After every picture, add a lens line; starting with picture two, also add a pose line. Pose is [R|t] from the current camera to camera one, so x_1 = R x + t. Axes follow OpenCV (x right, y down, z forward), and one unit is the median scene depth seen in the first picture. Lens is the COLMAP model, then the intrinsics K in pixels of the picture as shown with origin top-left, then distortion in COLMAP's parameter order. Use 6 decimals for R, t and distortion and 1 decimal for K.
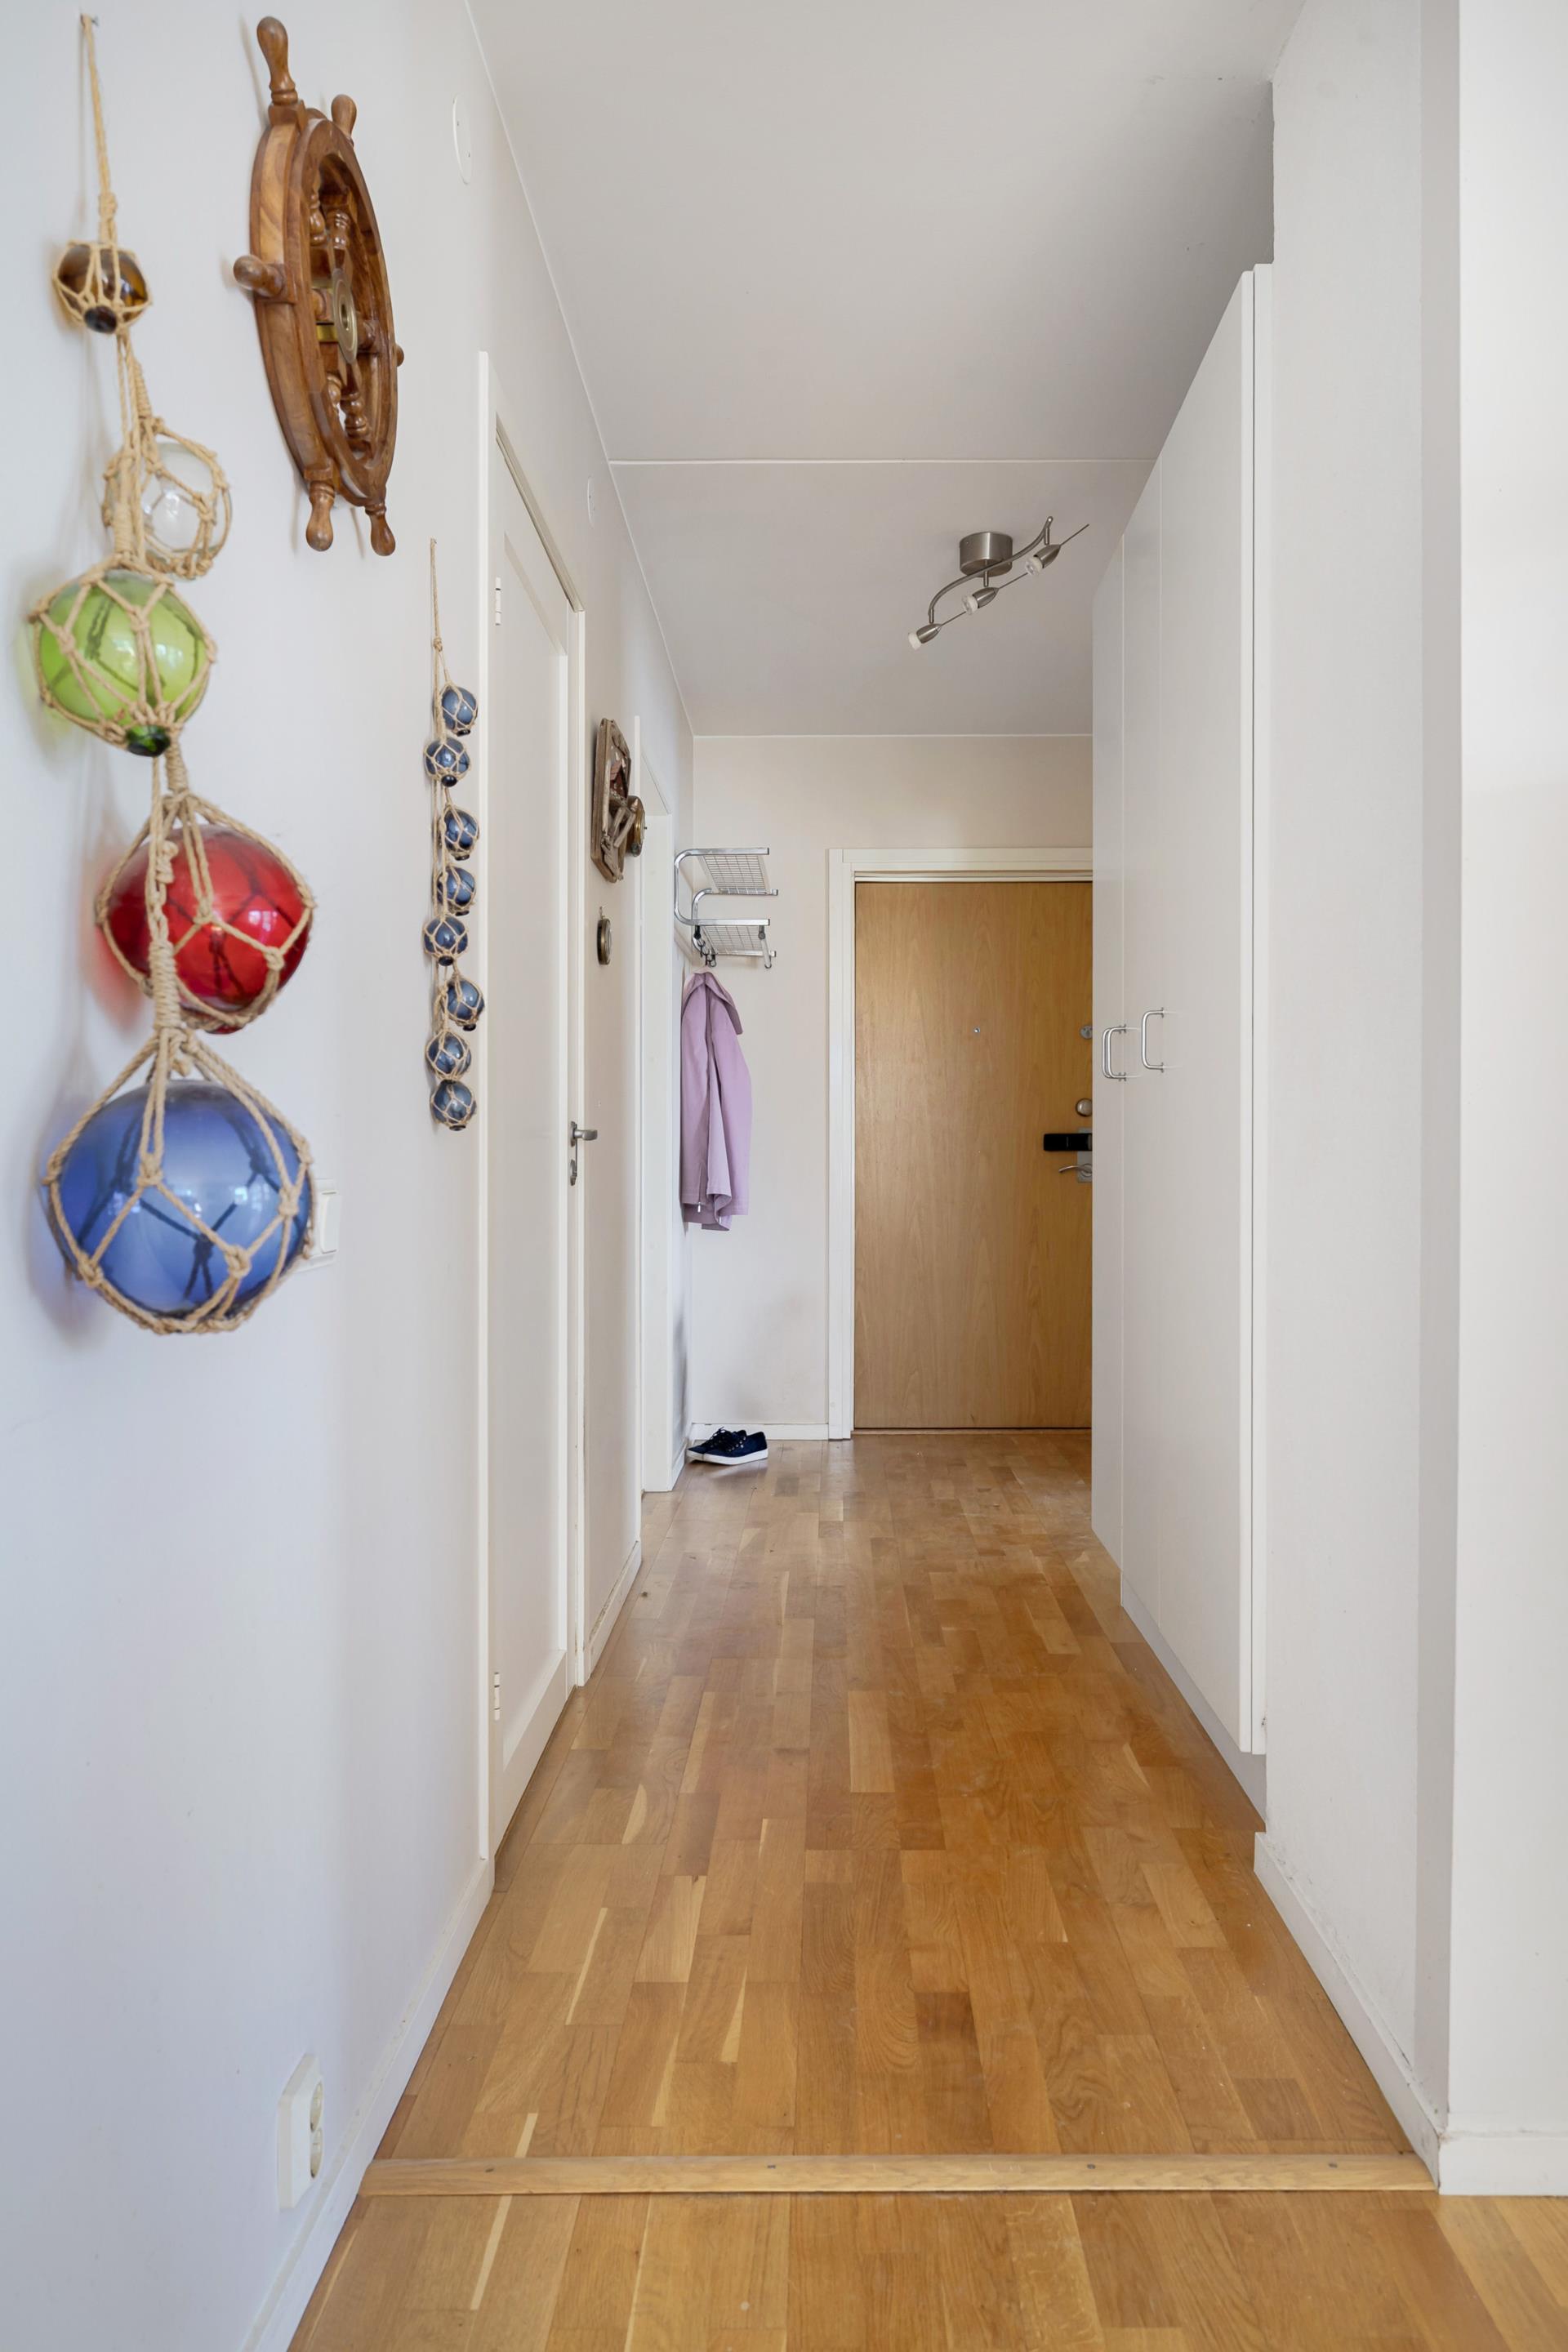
lens RADIAL K [[1662.3, 0, 786.7], [0, 1662.3, 1173.4], [0, 0, 1]] dist [0.009916, -0.000373]
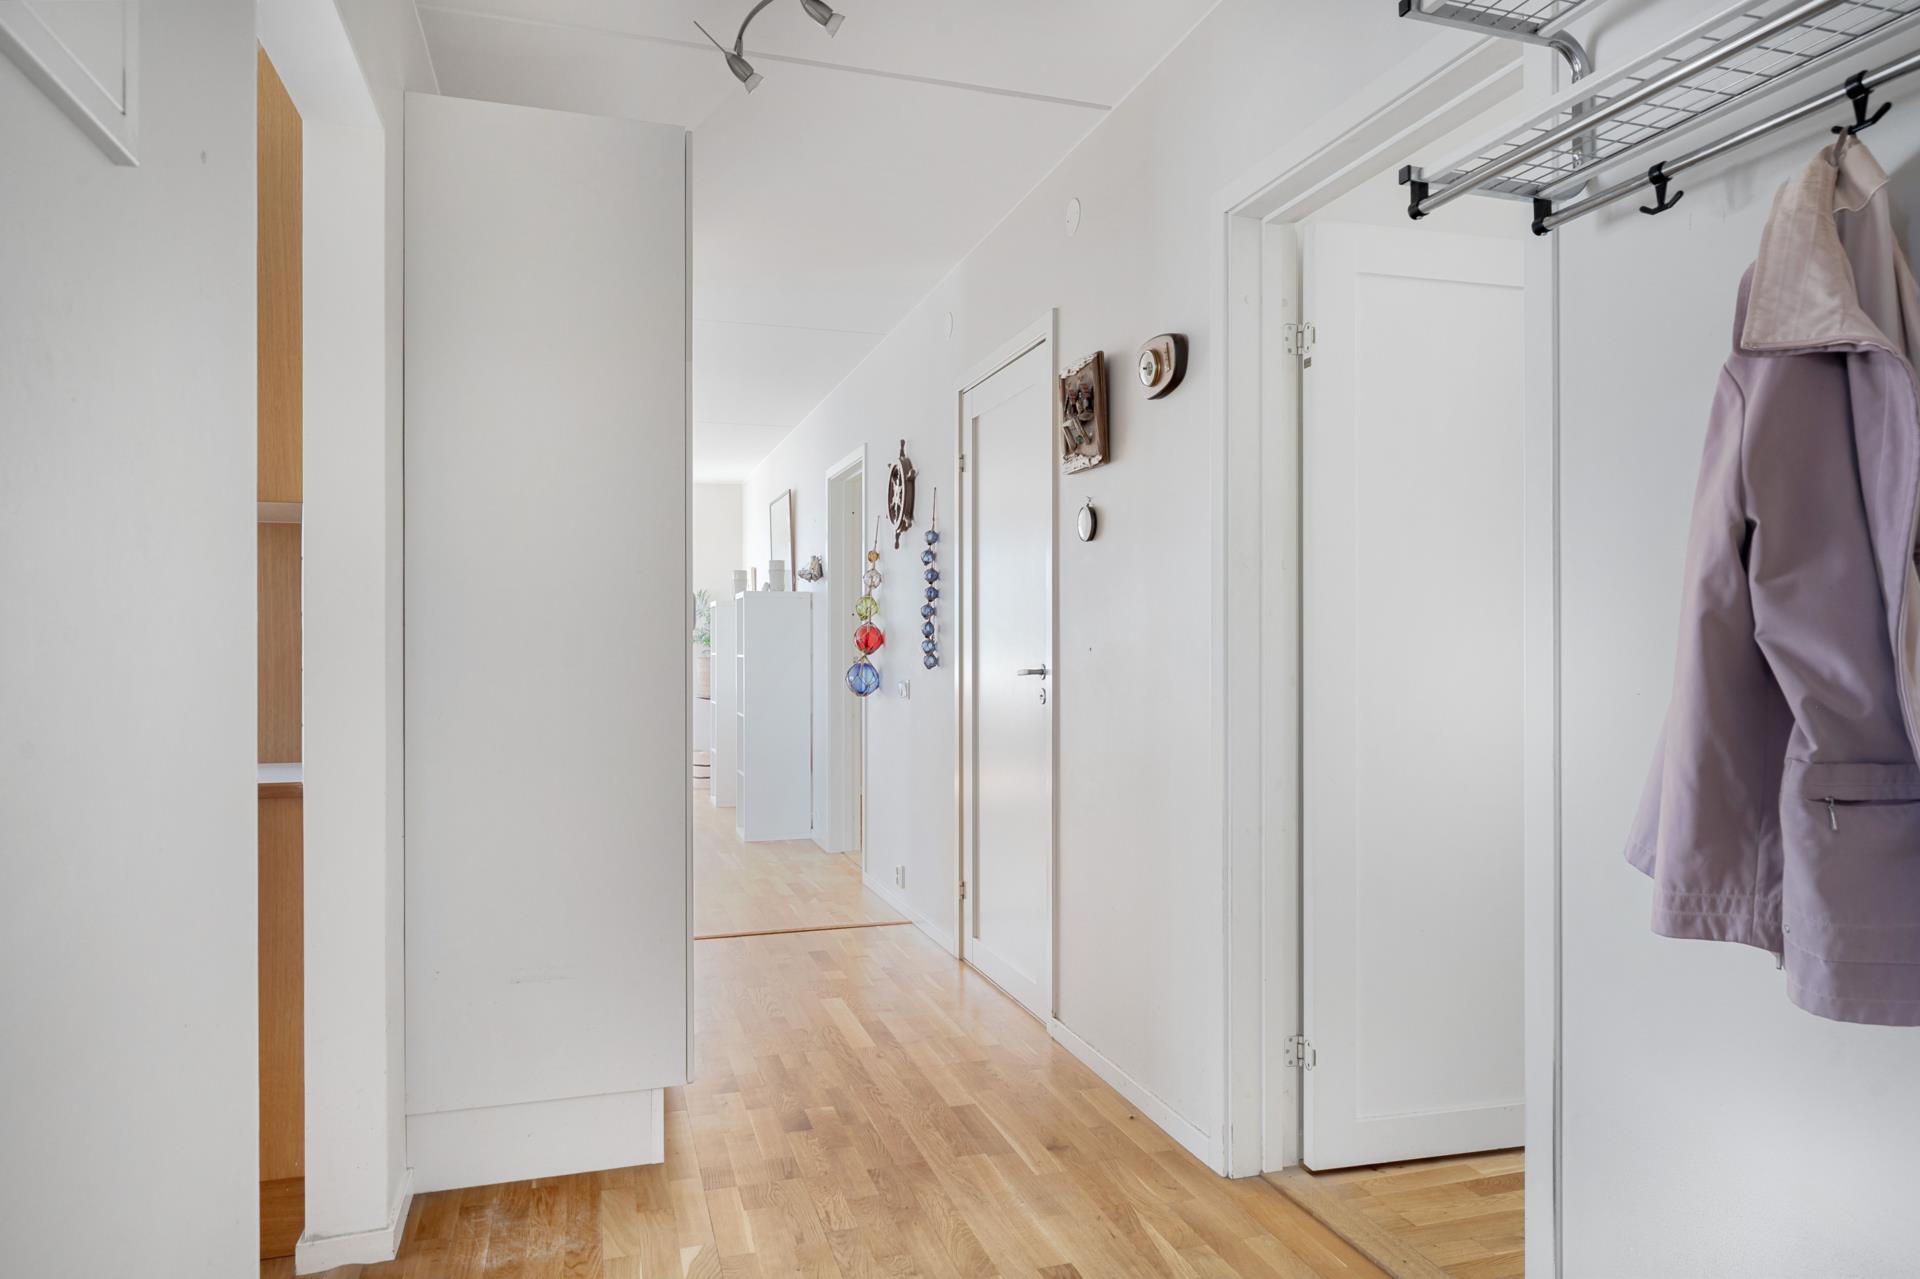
lens RADIAL K [[1159.7, 0, 960.2], [0, 1159.7, 639.4], [0, 0, 1]] dist [-0.001622, -0.000427]
pose [[-0.944741, -0.013045, -0.327559, 0.495376], [-0.011639, 0.999913, -0.006251, -0.070026], [0.327612, -0.002093, -0.944810, 3.216620]]
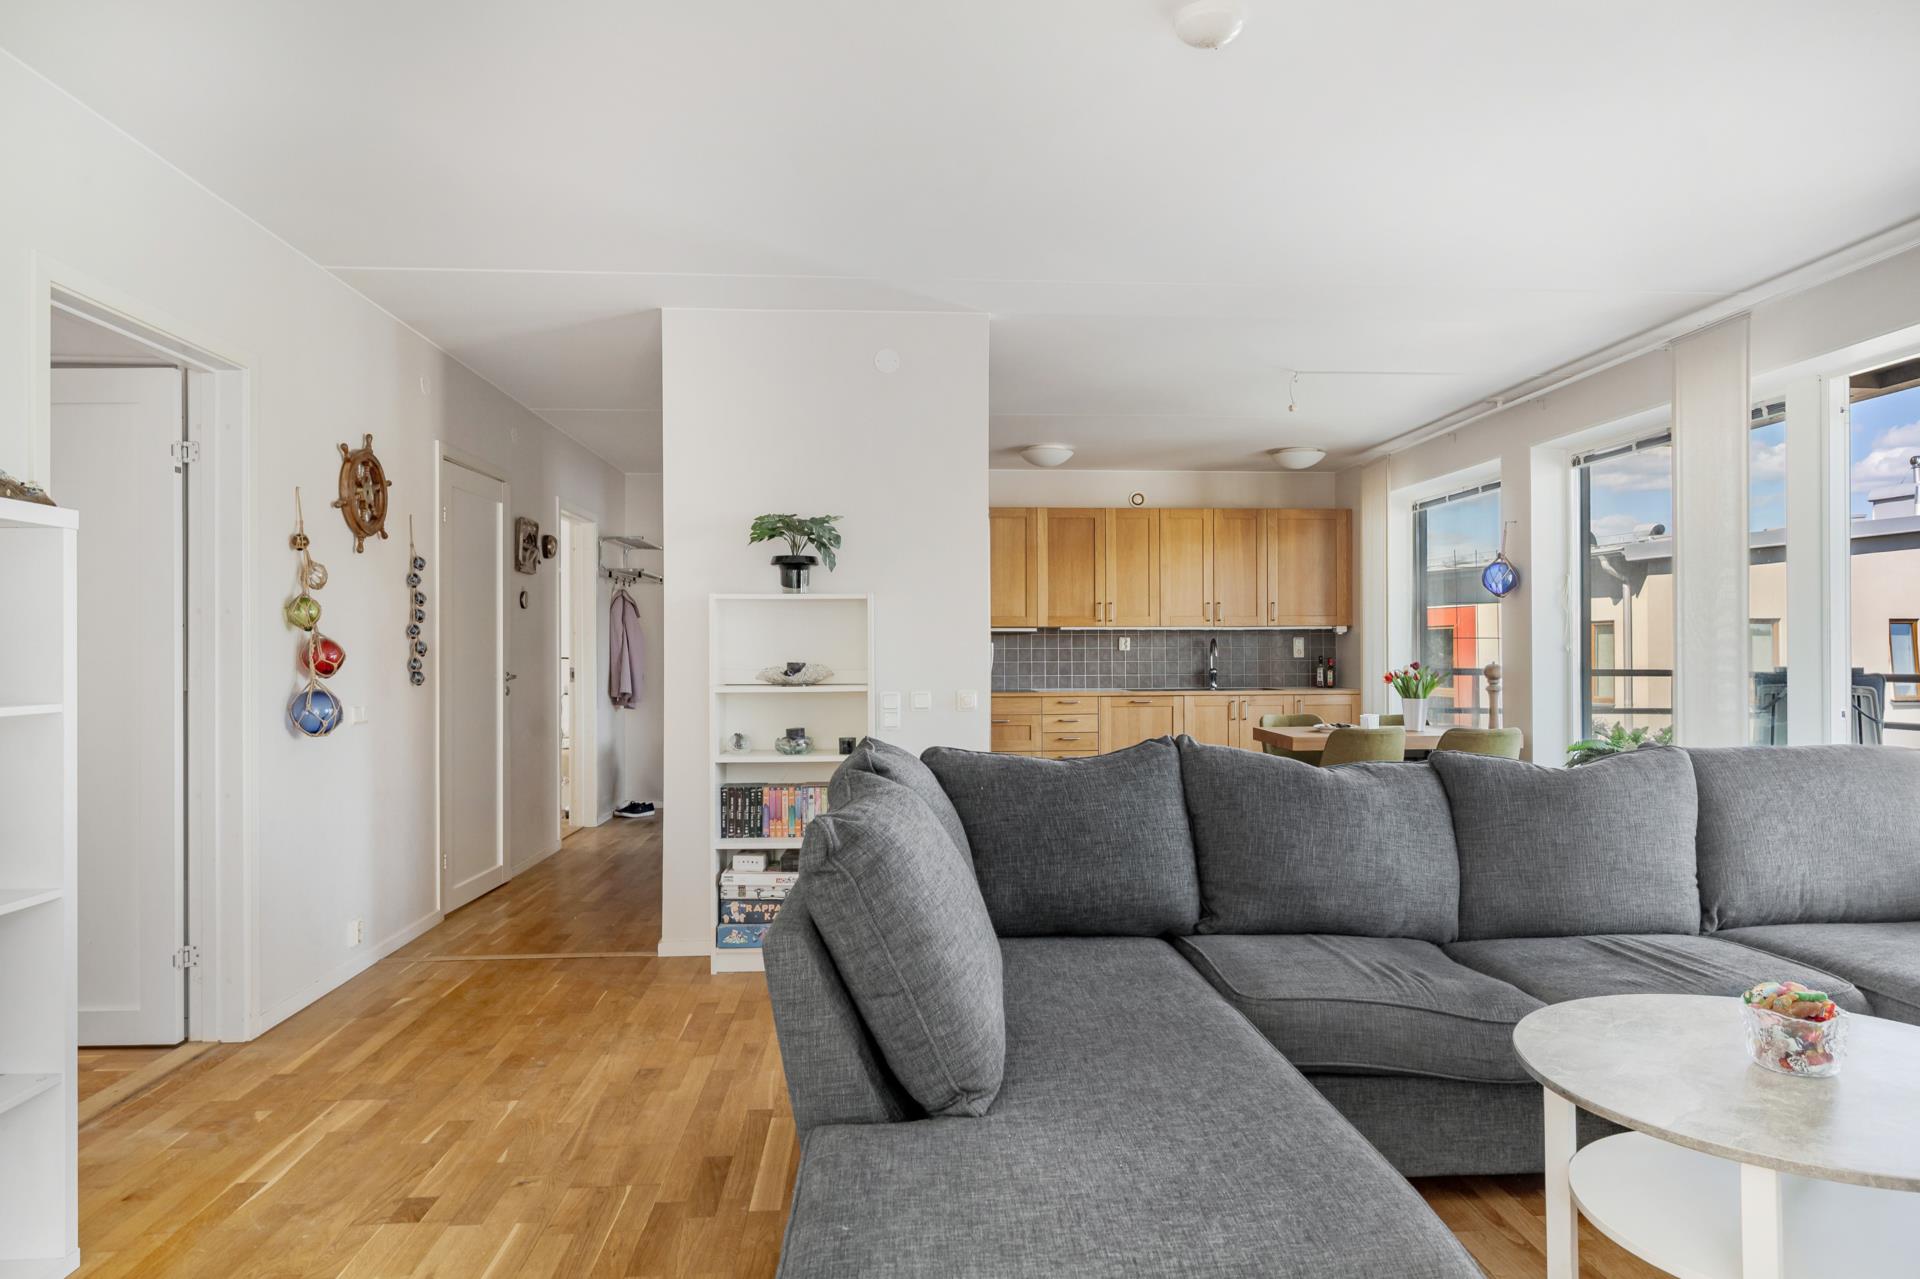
lens RADIAL K [[1159.7, 0, 963.6], [0, 1159.7, 658.2], [0, 0, 1]] dist [-0.001622, -0.000427]
pose [[0.995602, -0.002488, 0.093653, 0.713900], [0.002764, 0.999992, -0.002812, -0.073990], [-0.093645, 0.003059, 0.995601, -1.523519]]
